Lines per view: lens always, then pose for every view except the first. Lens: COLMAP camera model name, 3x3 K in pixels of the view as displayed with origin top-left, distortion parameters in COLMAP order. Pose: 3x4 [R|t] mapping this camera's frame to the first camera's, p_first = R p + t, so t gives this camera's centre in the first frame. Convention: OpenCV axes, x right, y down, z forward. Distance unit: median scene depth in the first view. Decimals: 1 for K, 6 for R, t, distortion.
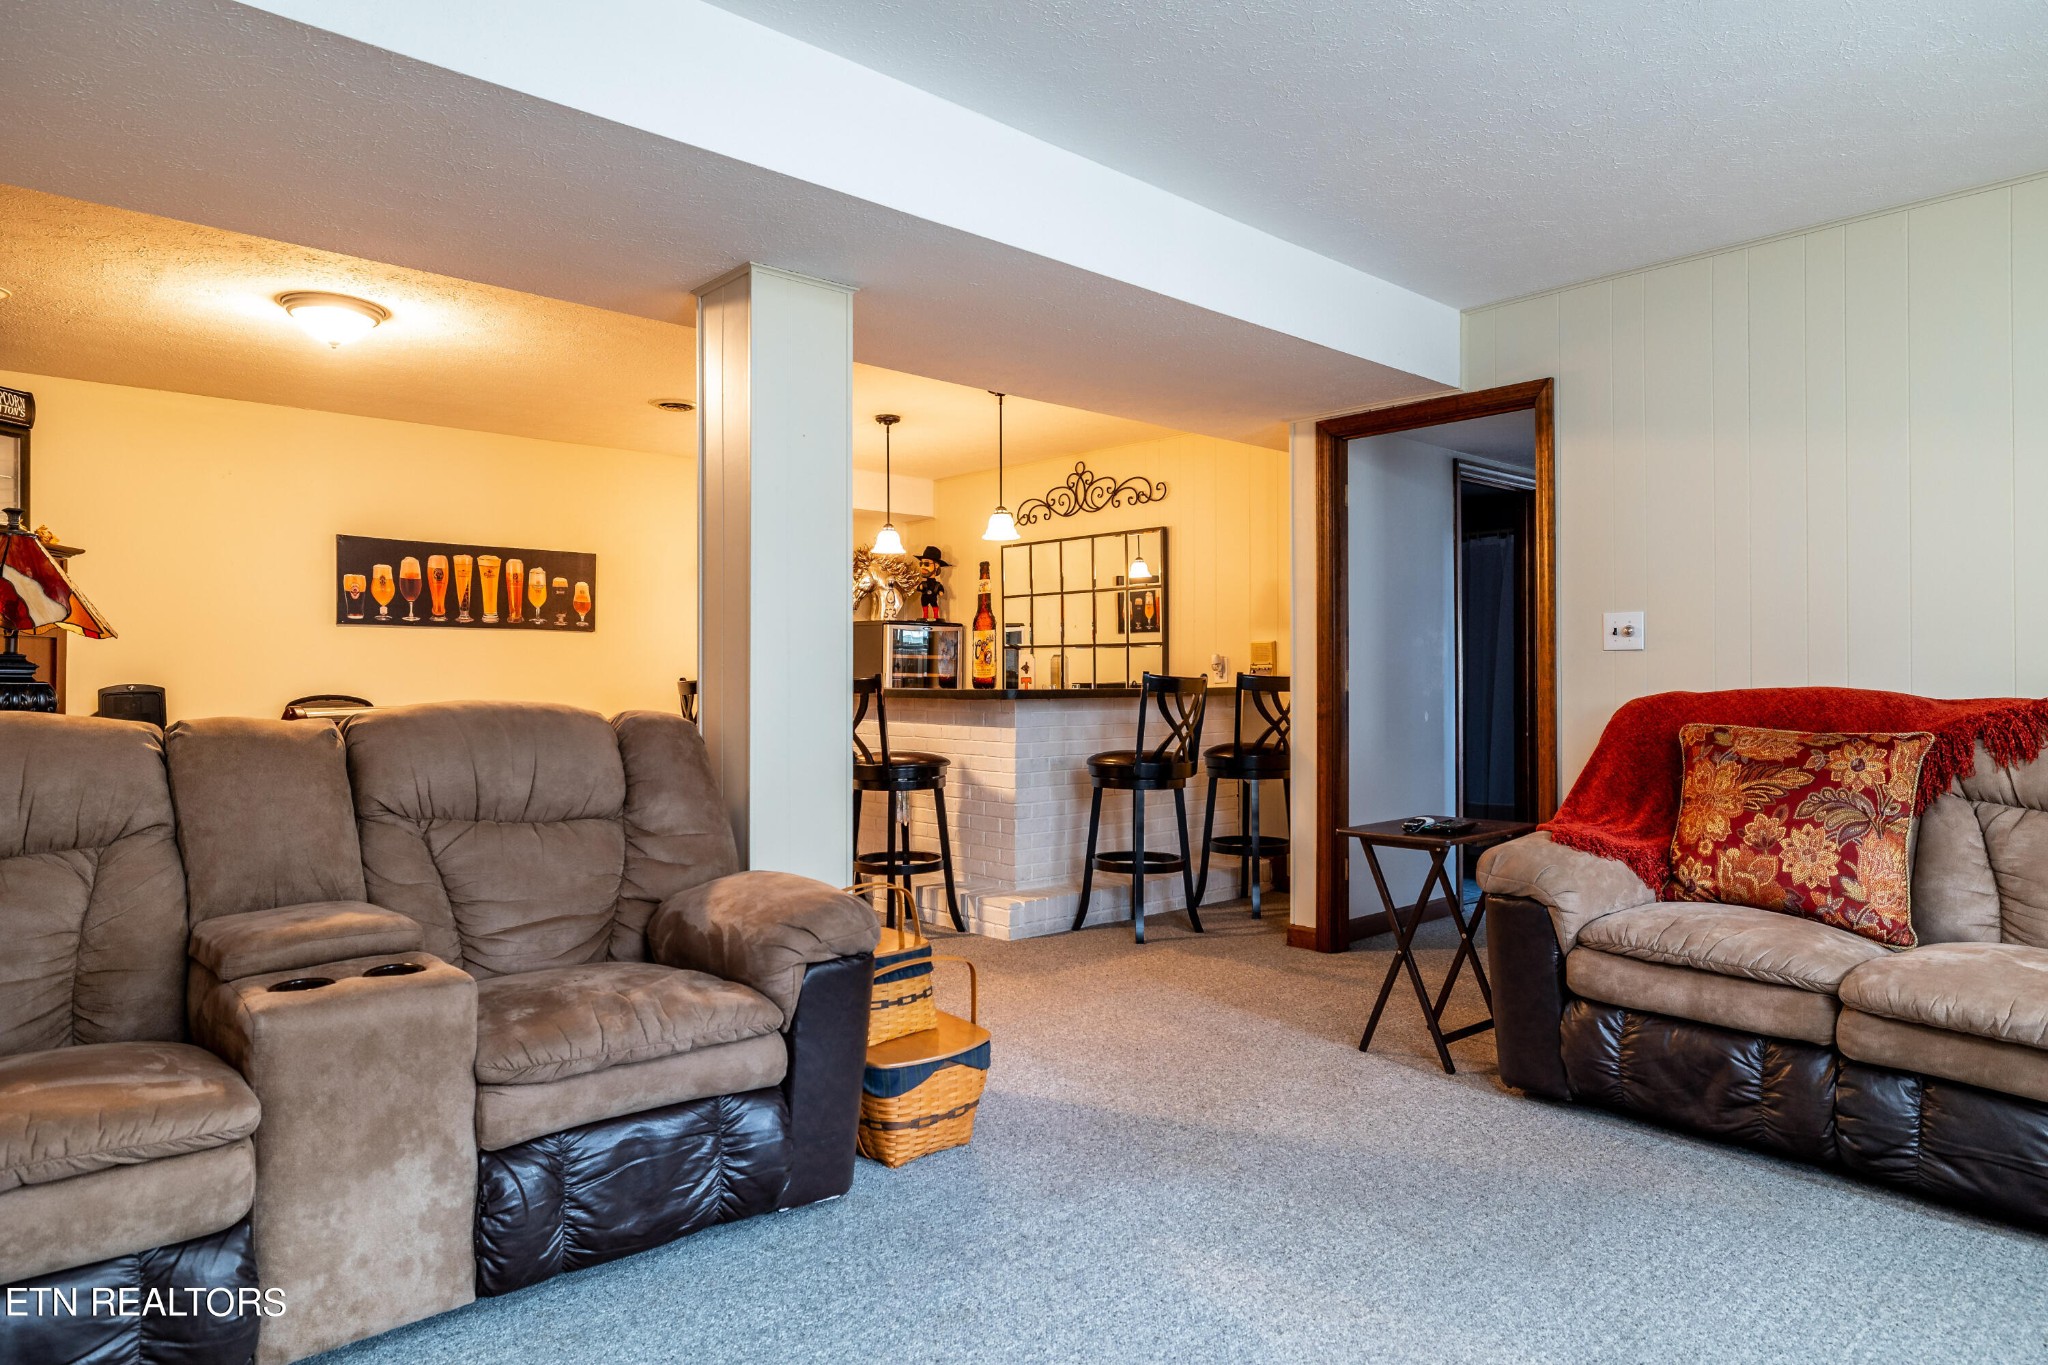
lens RADIAL K [[1228.2, 0, 1018.5], [0, 1228.2, 671.8], [0, 0, 1]] dist [-0.006742, -0.001352]
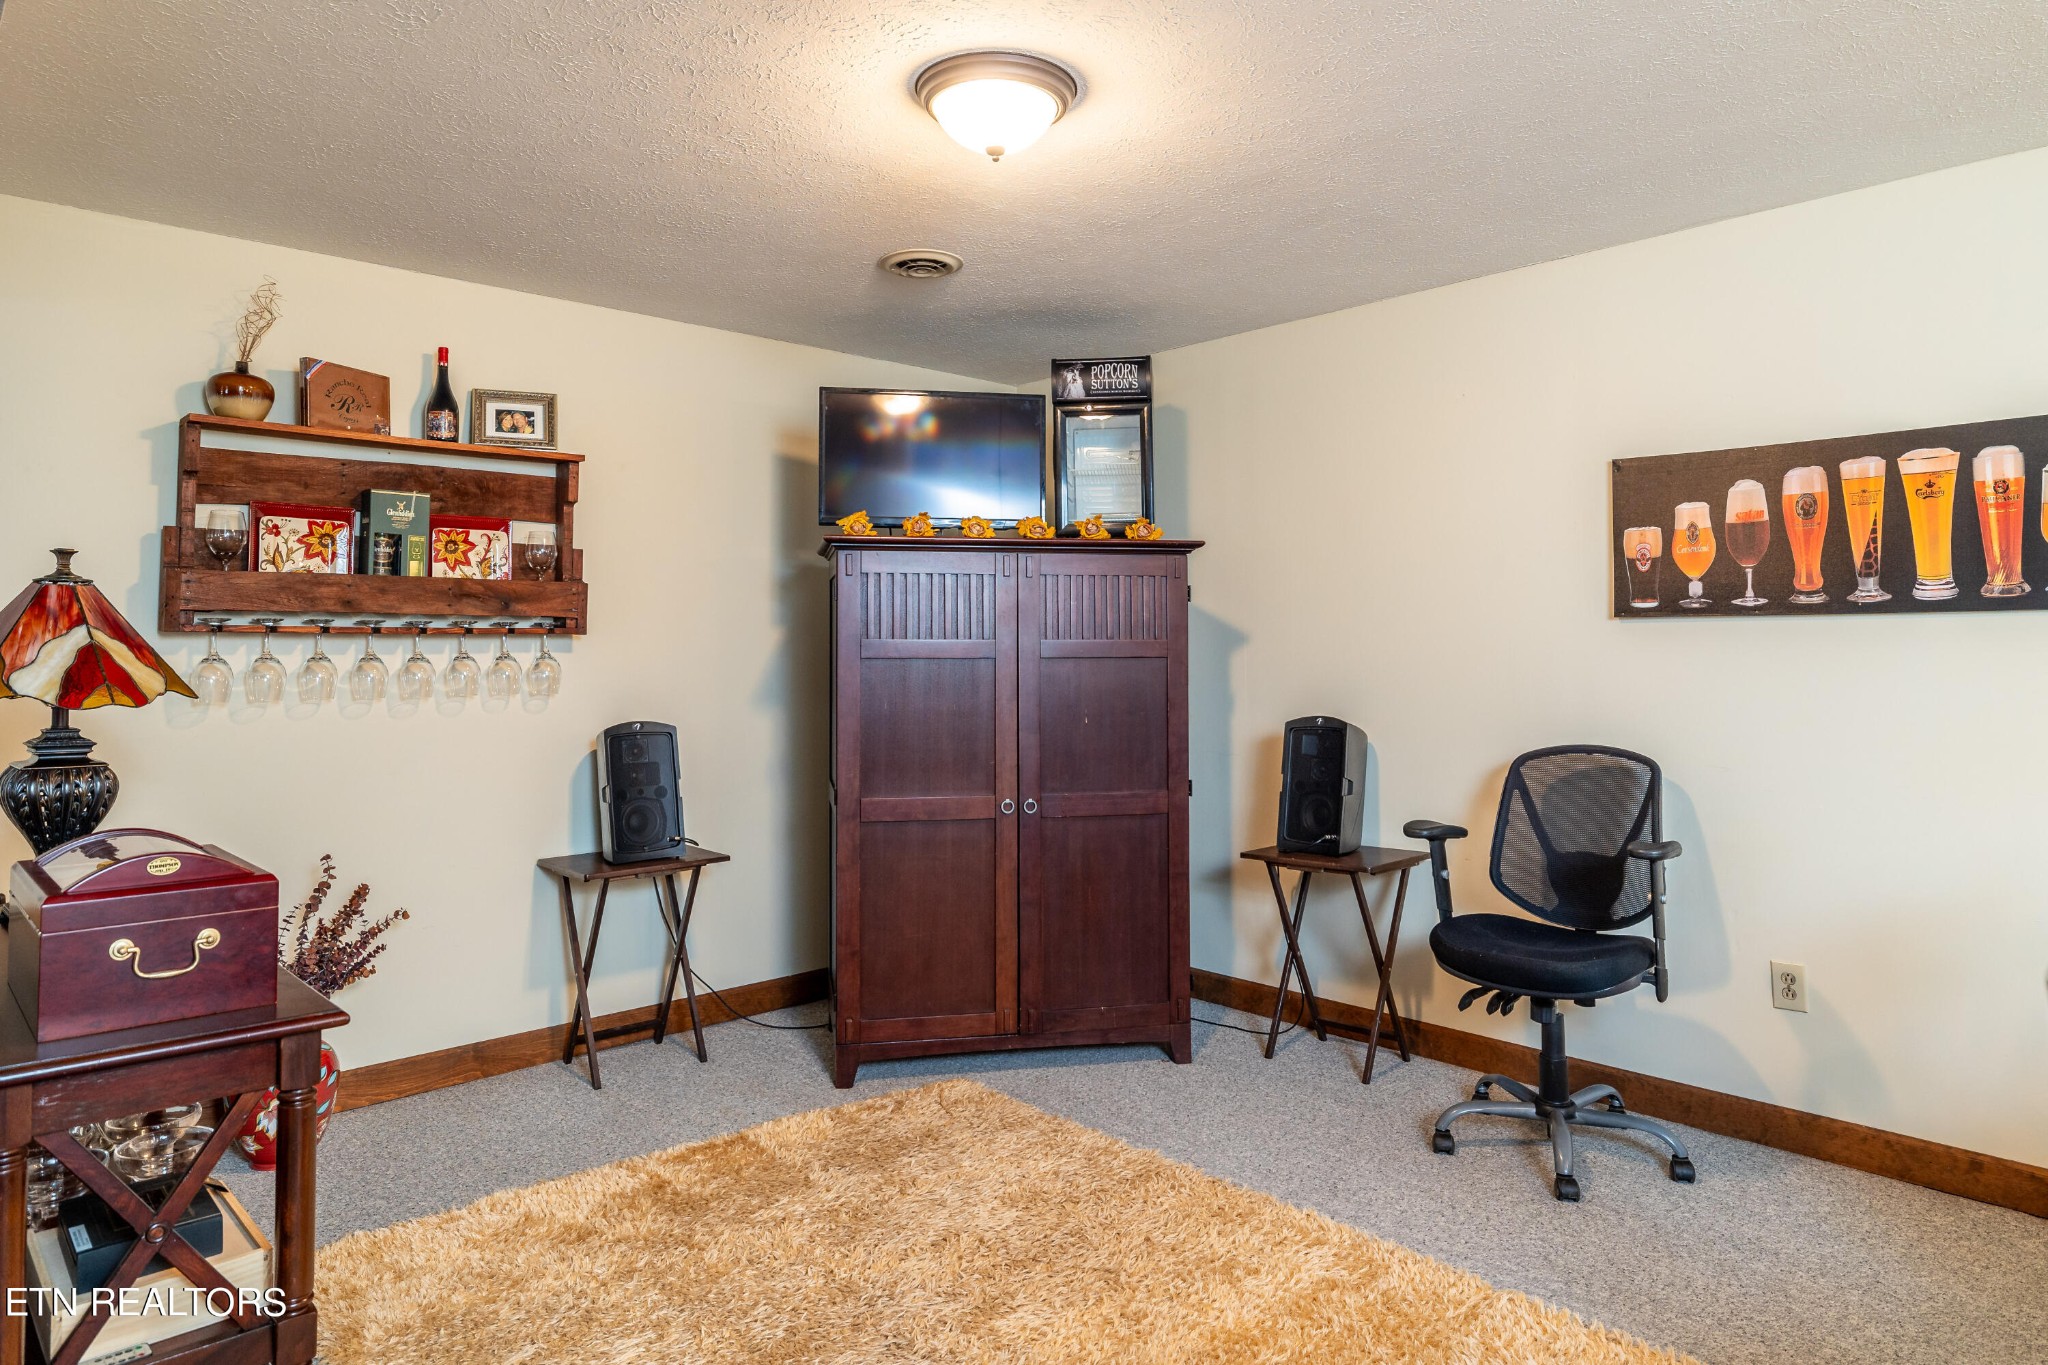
lens RADIAL K [[1228.2, 0, 1022.1], [0, 1228.2, 675.0], [0, 0, 1]] dist [-0.006742, -0.001352]
pose [[0.002010, 0.023667, -0.999718, 0.010958], [0.007925, 0.999688, 0.023682, -0.027819], [0.999967, -0.007970, 0.001822, 0.712306]]
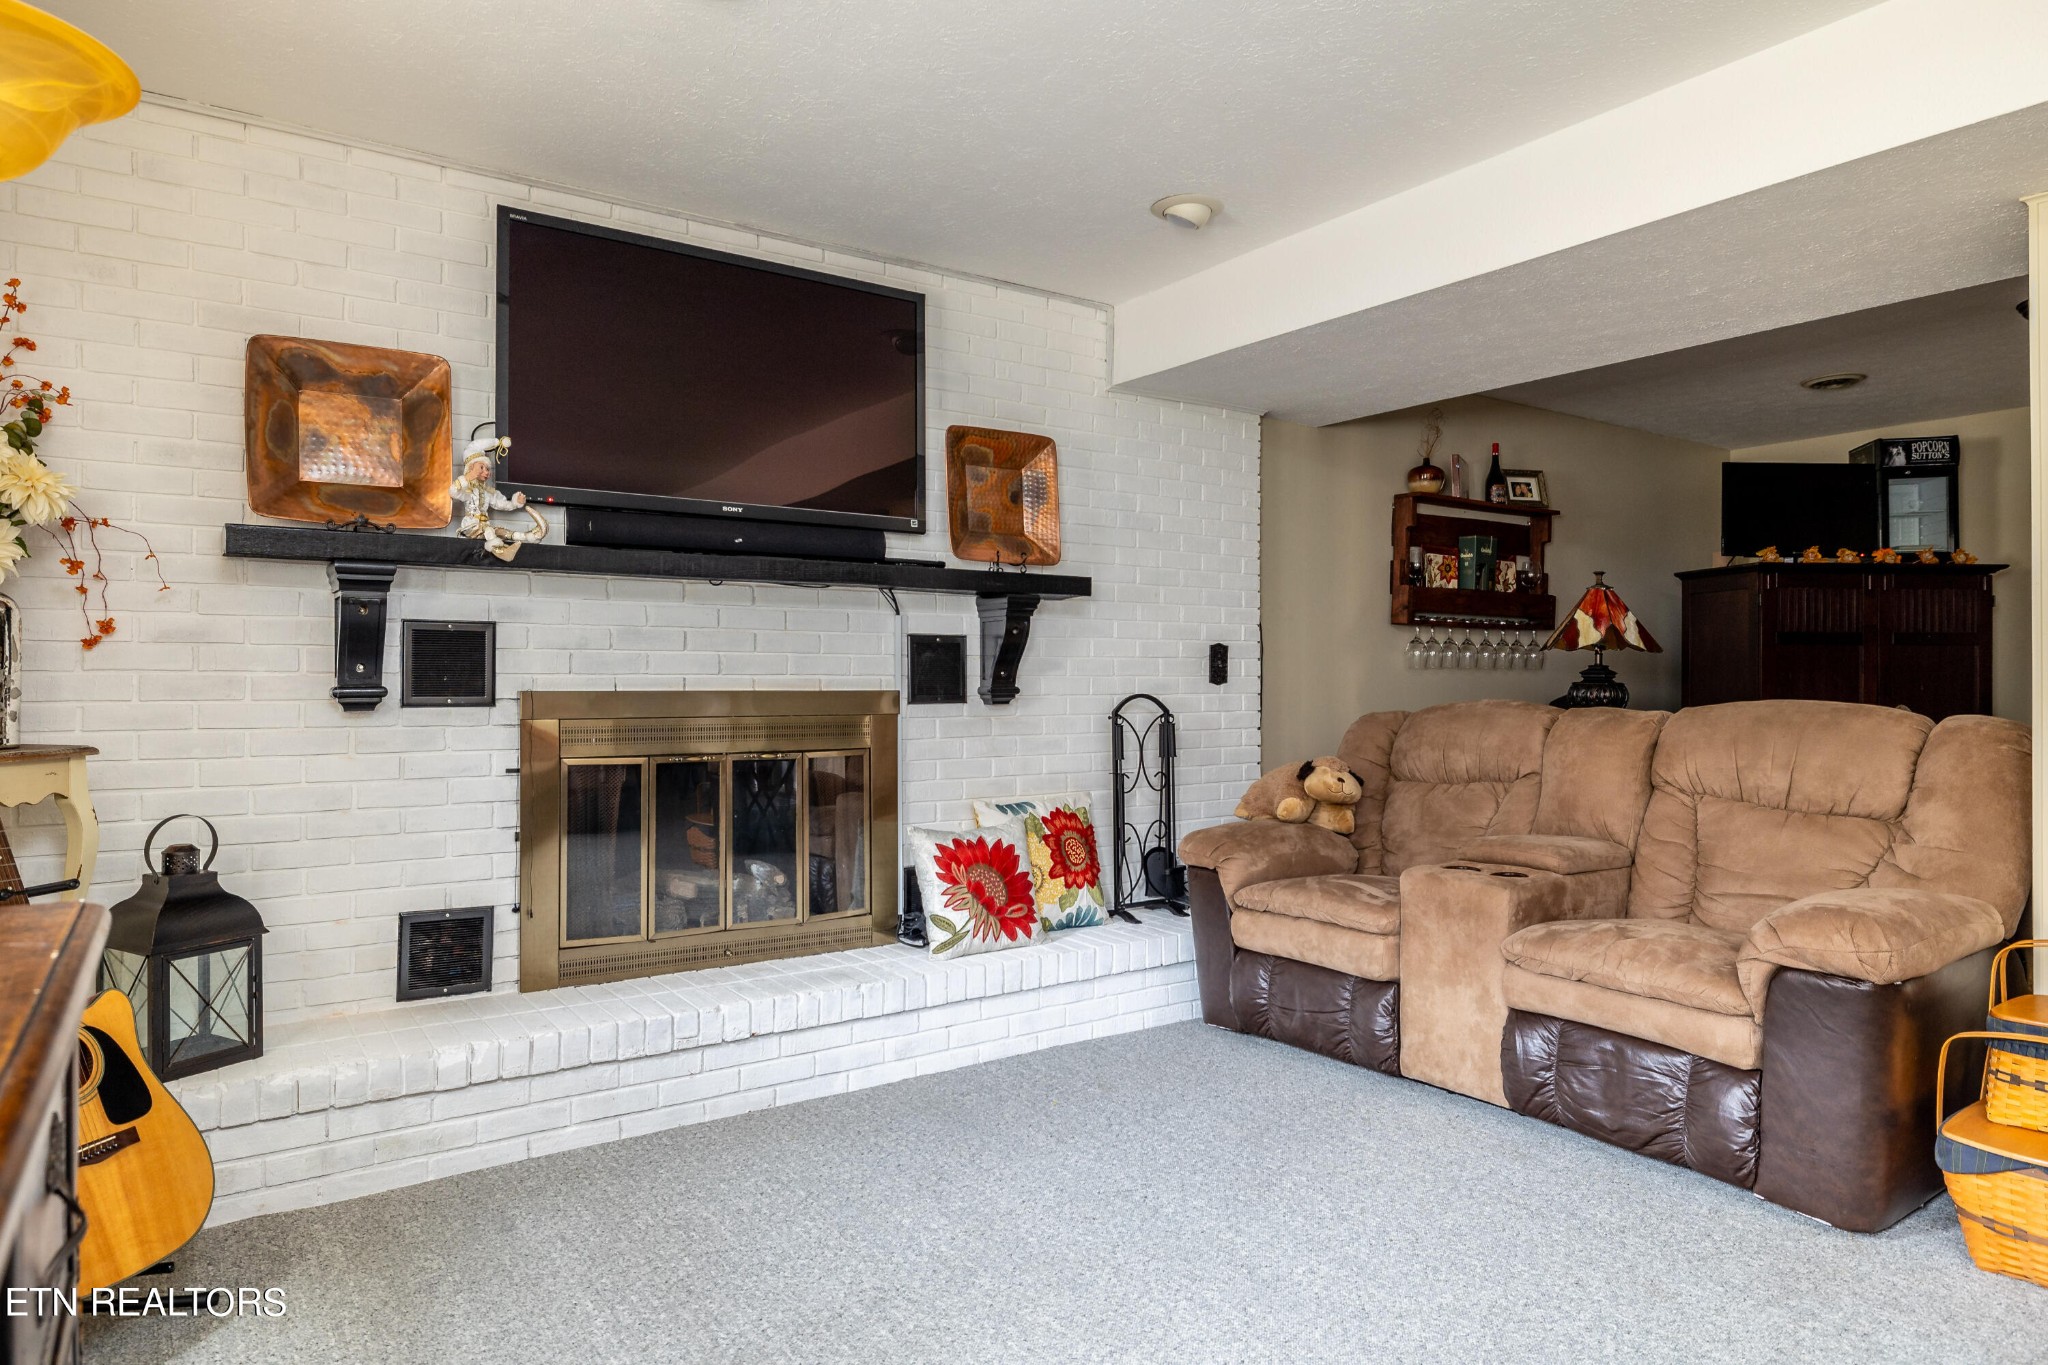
lens RADIAL K [[1228.2, 0, 1017.6], [0, 1228.2, 675.7], [0, 0, 1]] dist [-0.006742, -0.001352]
pose [[-0.136494, -0.000928, -0.990641, 0.368983], [0.004833, 0.999987, -0.001603, -0.000902], [0.990629, -0.005006, -0.136487, 0.209979]]
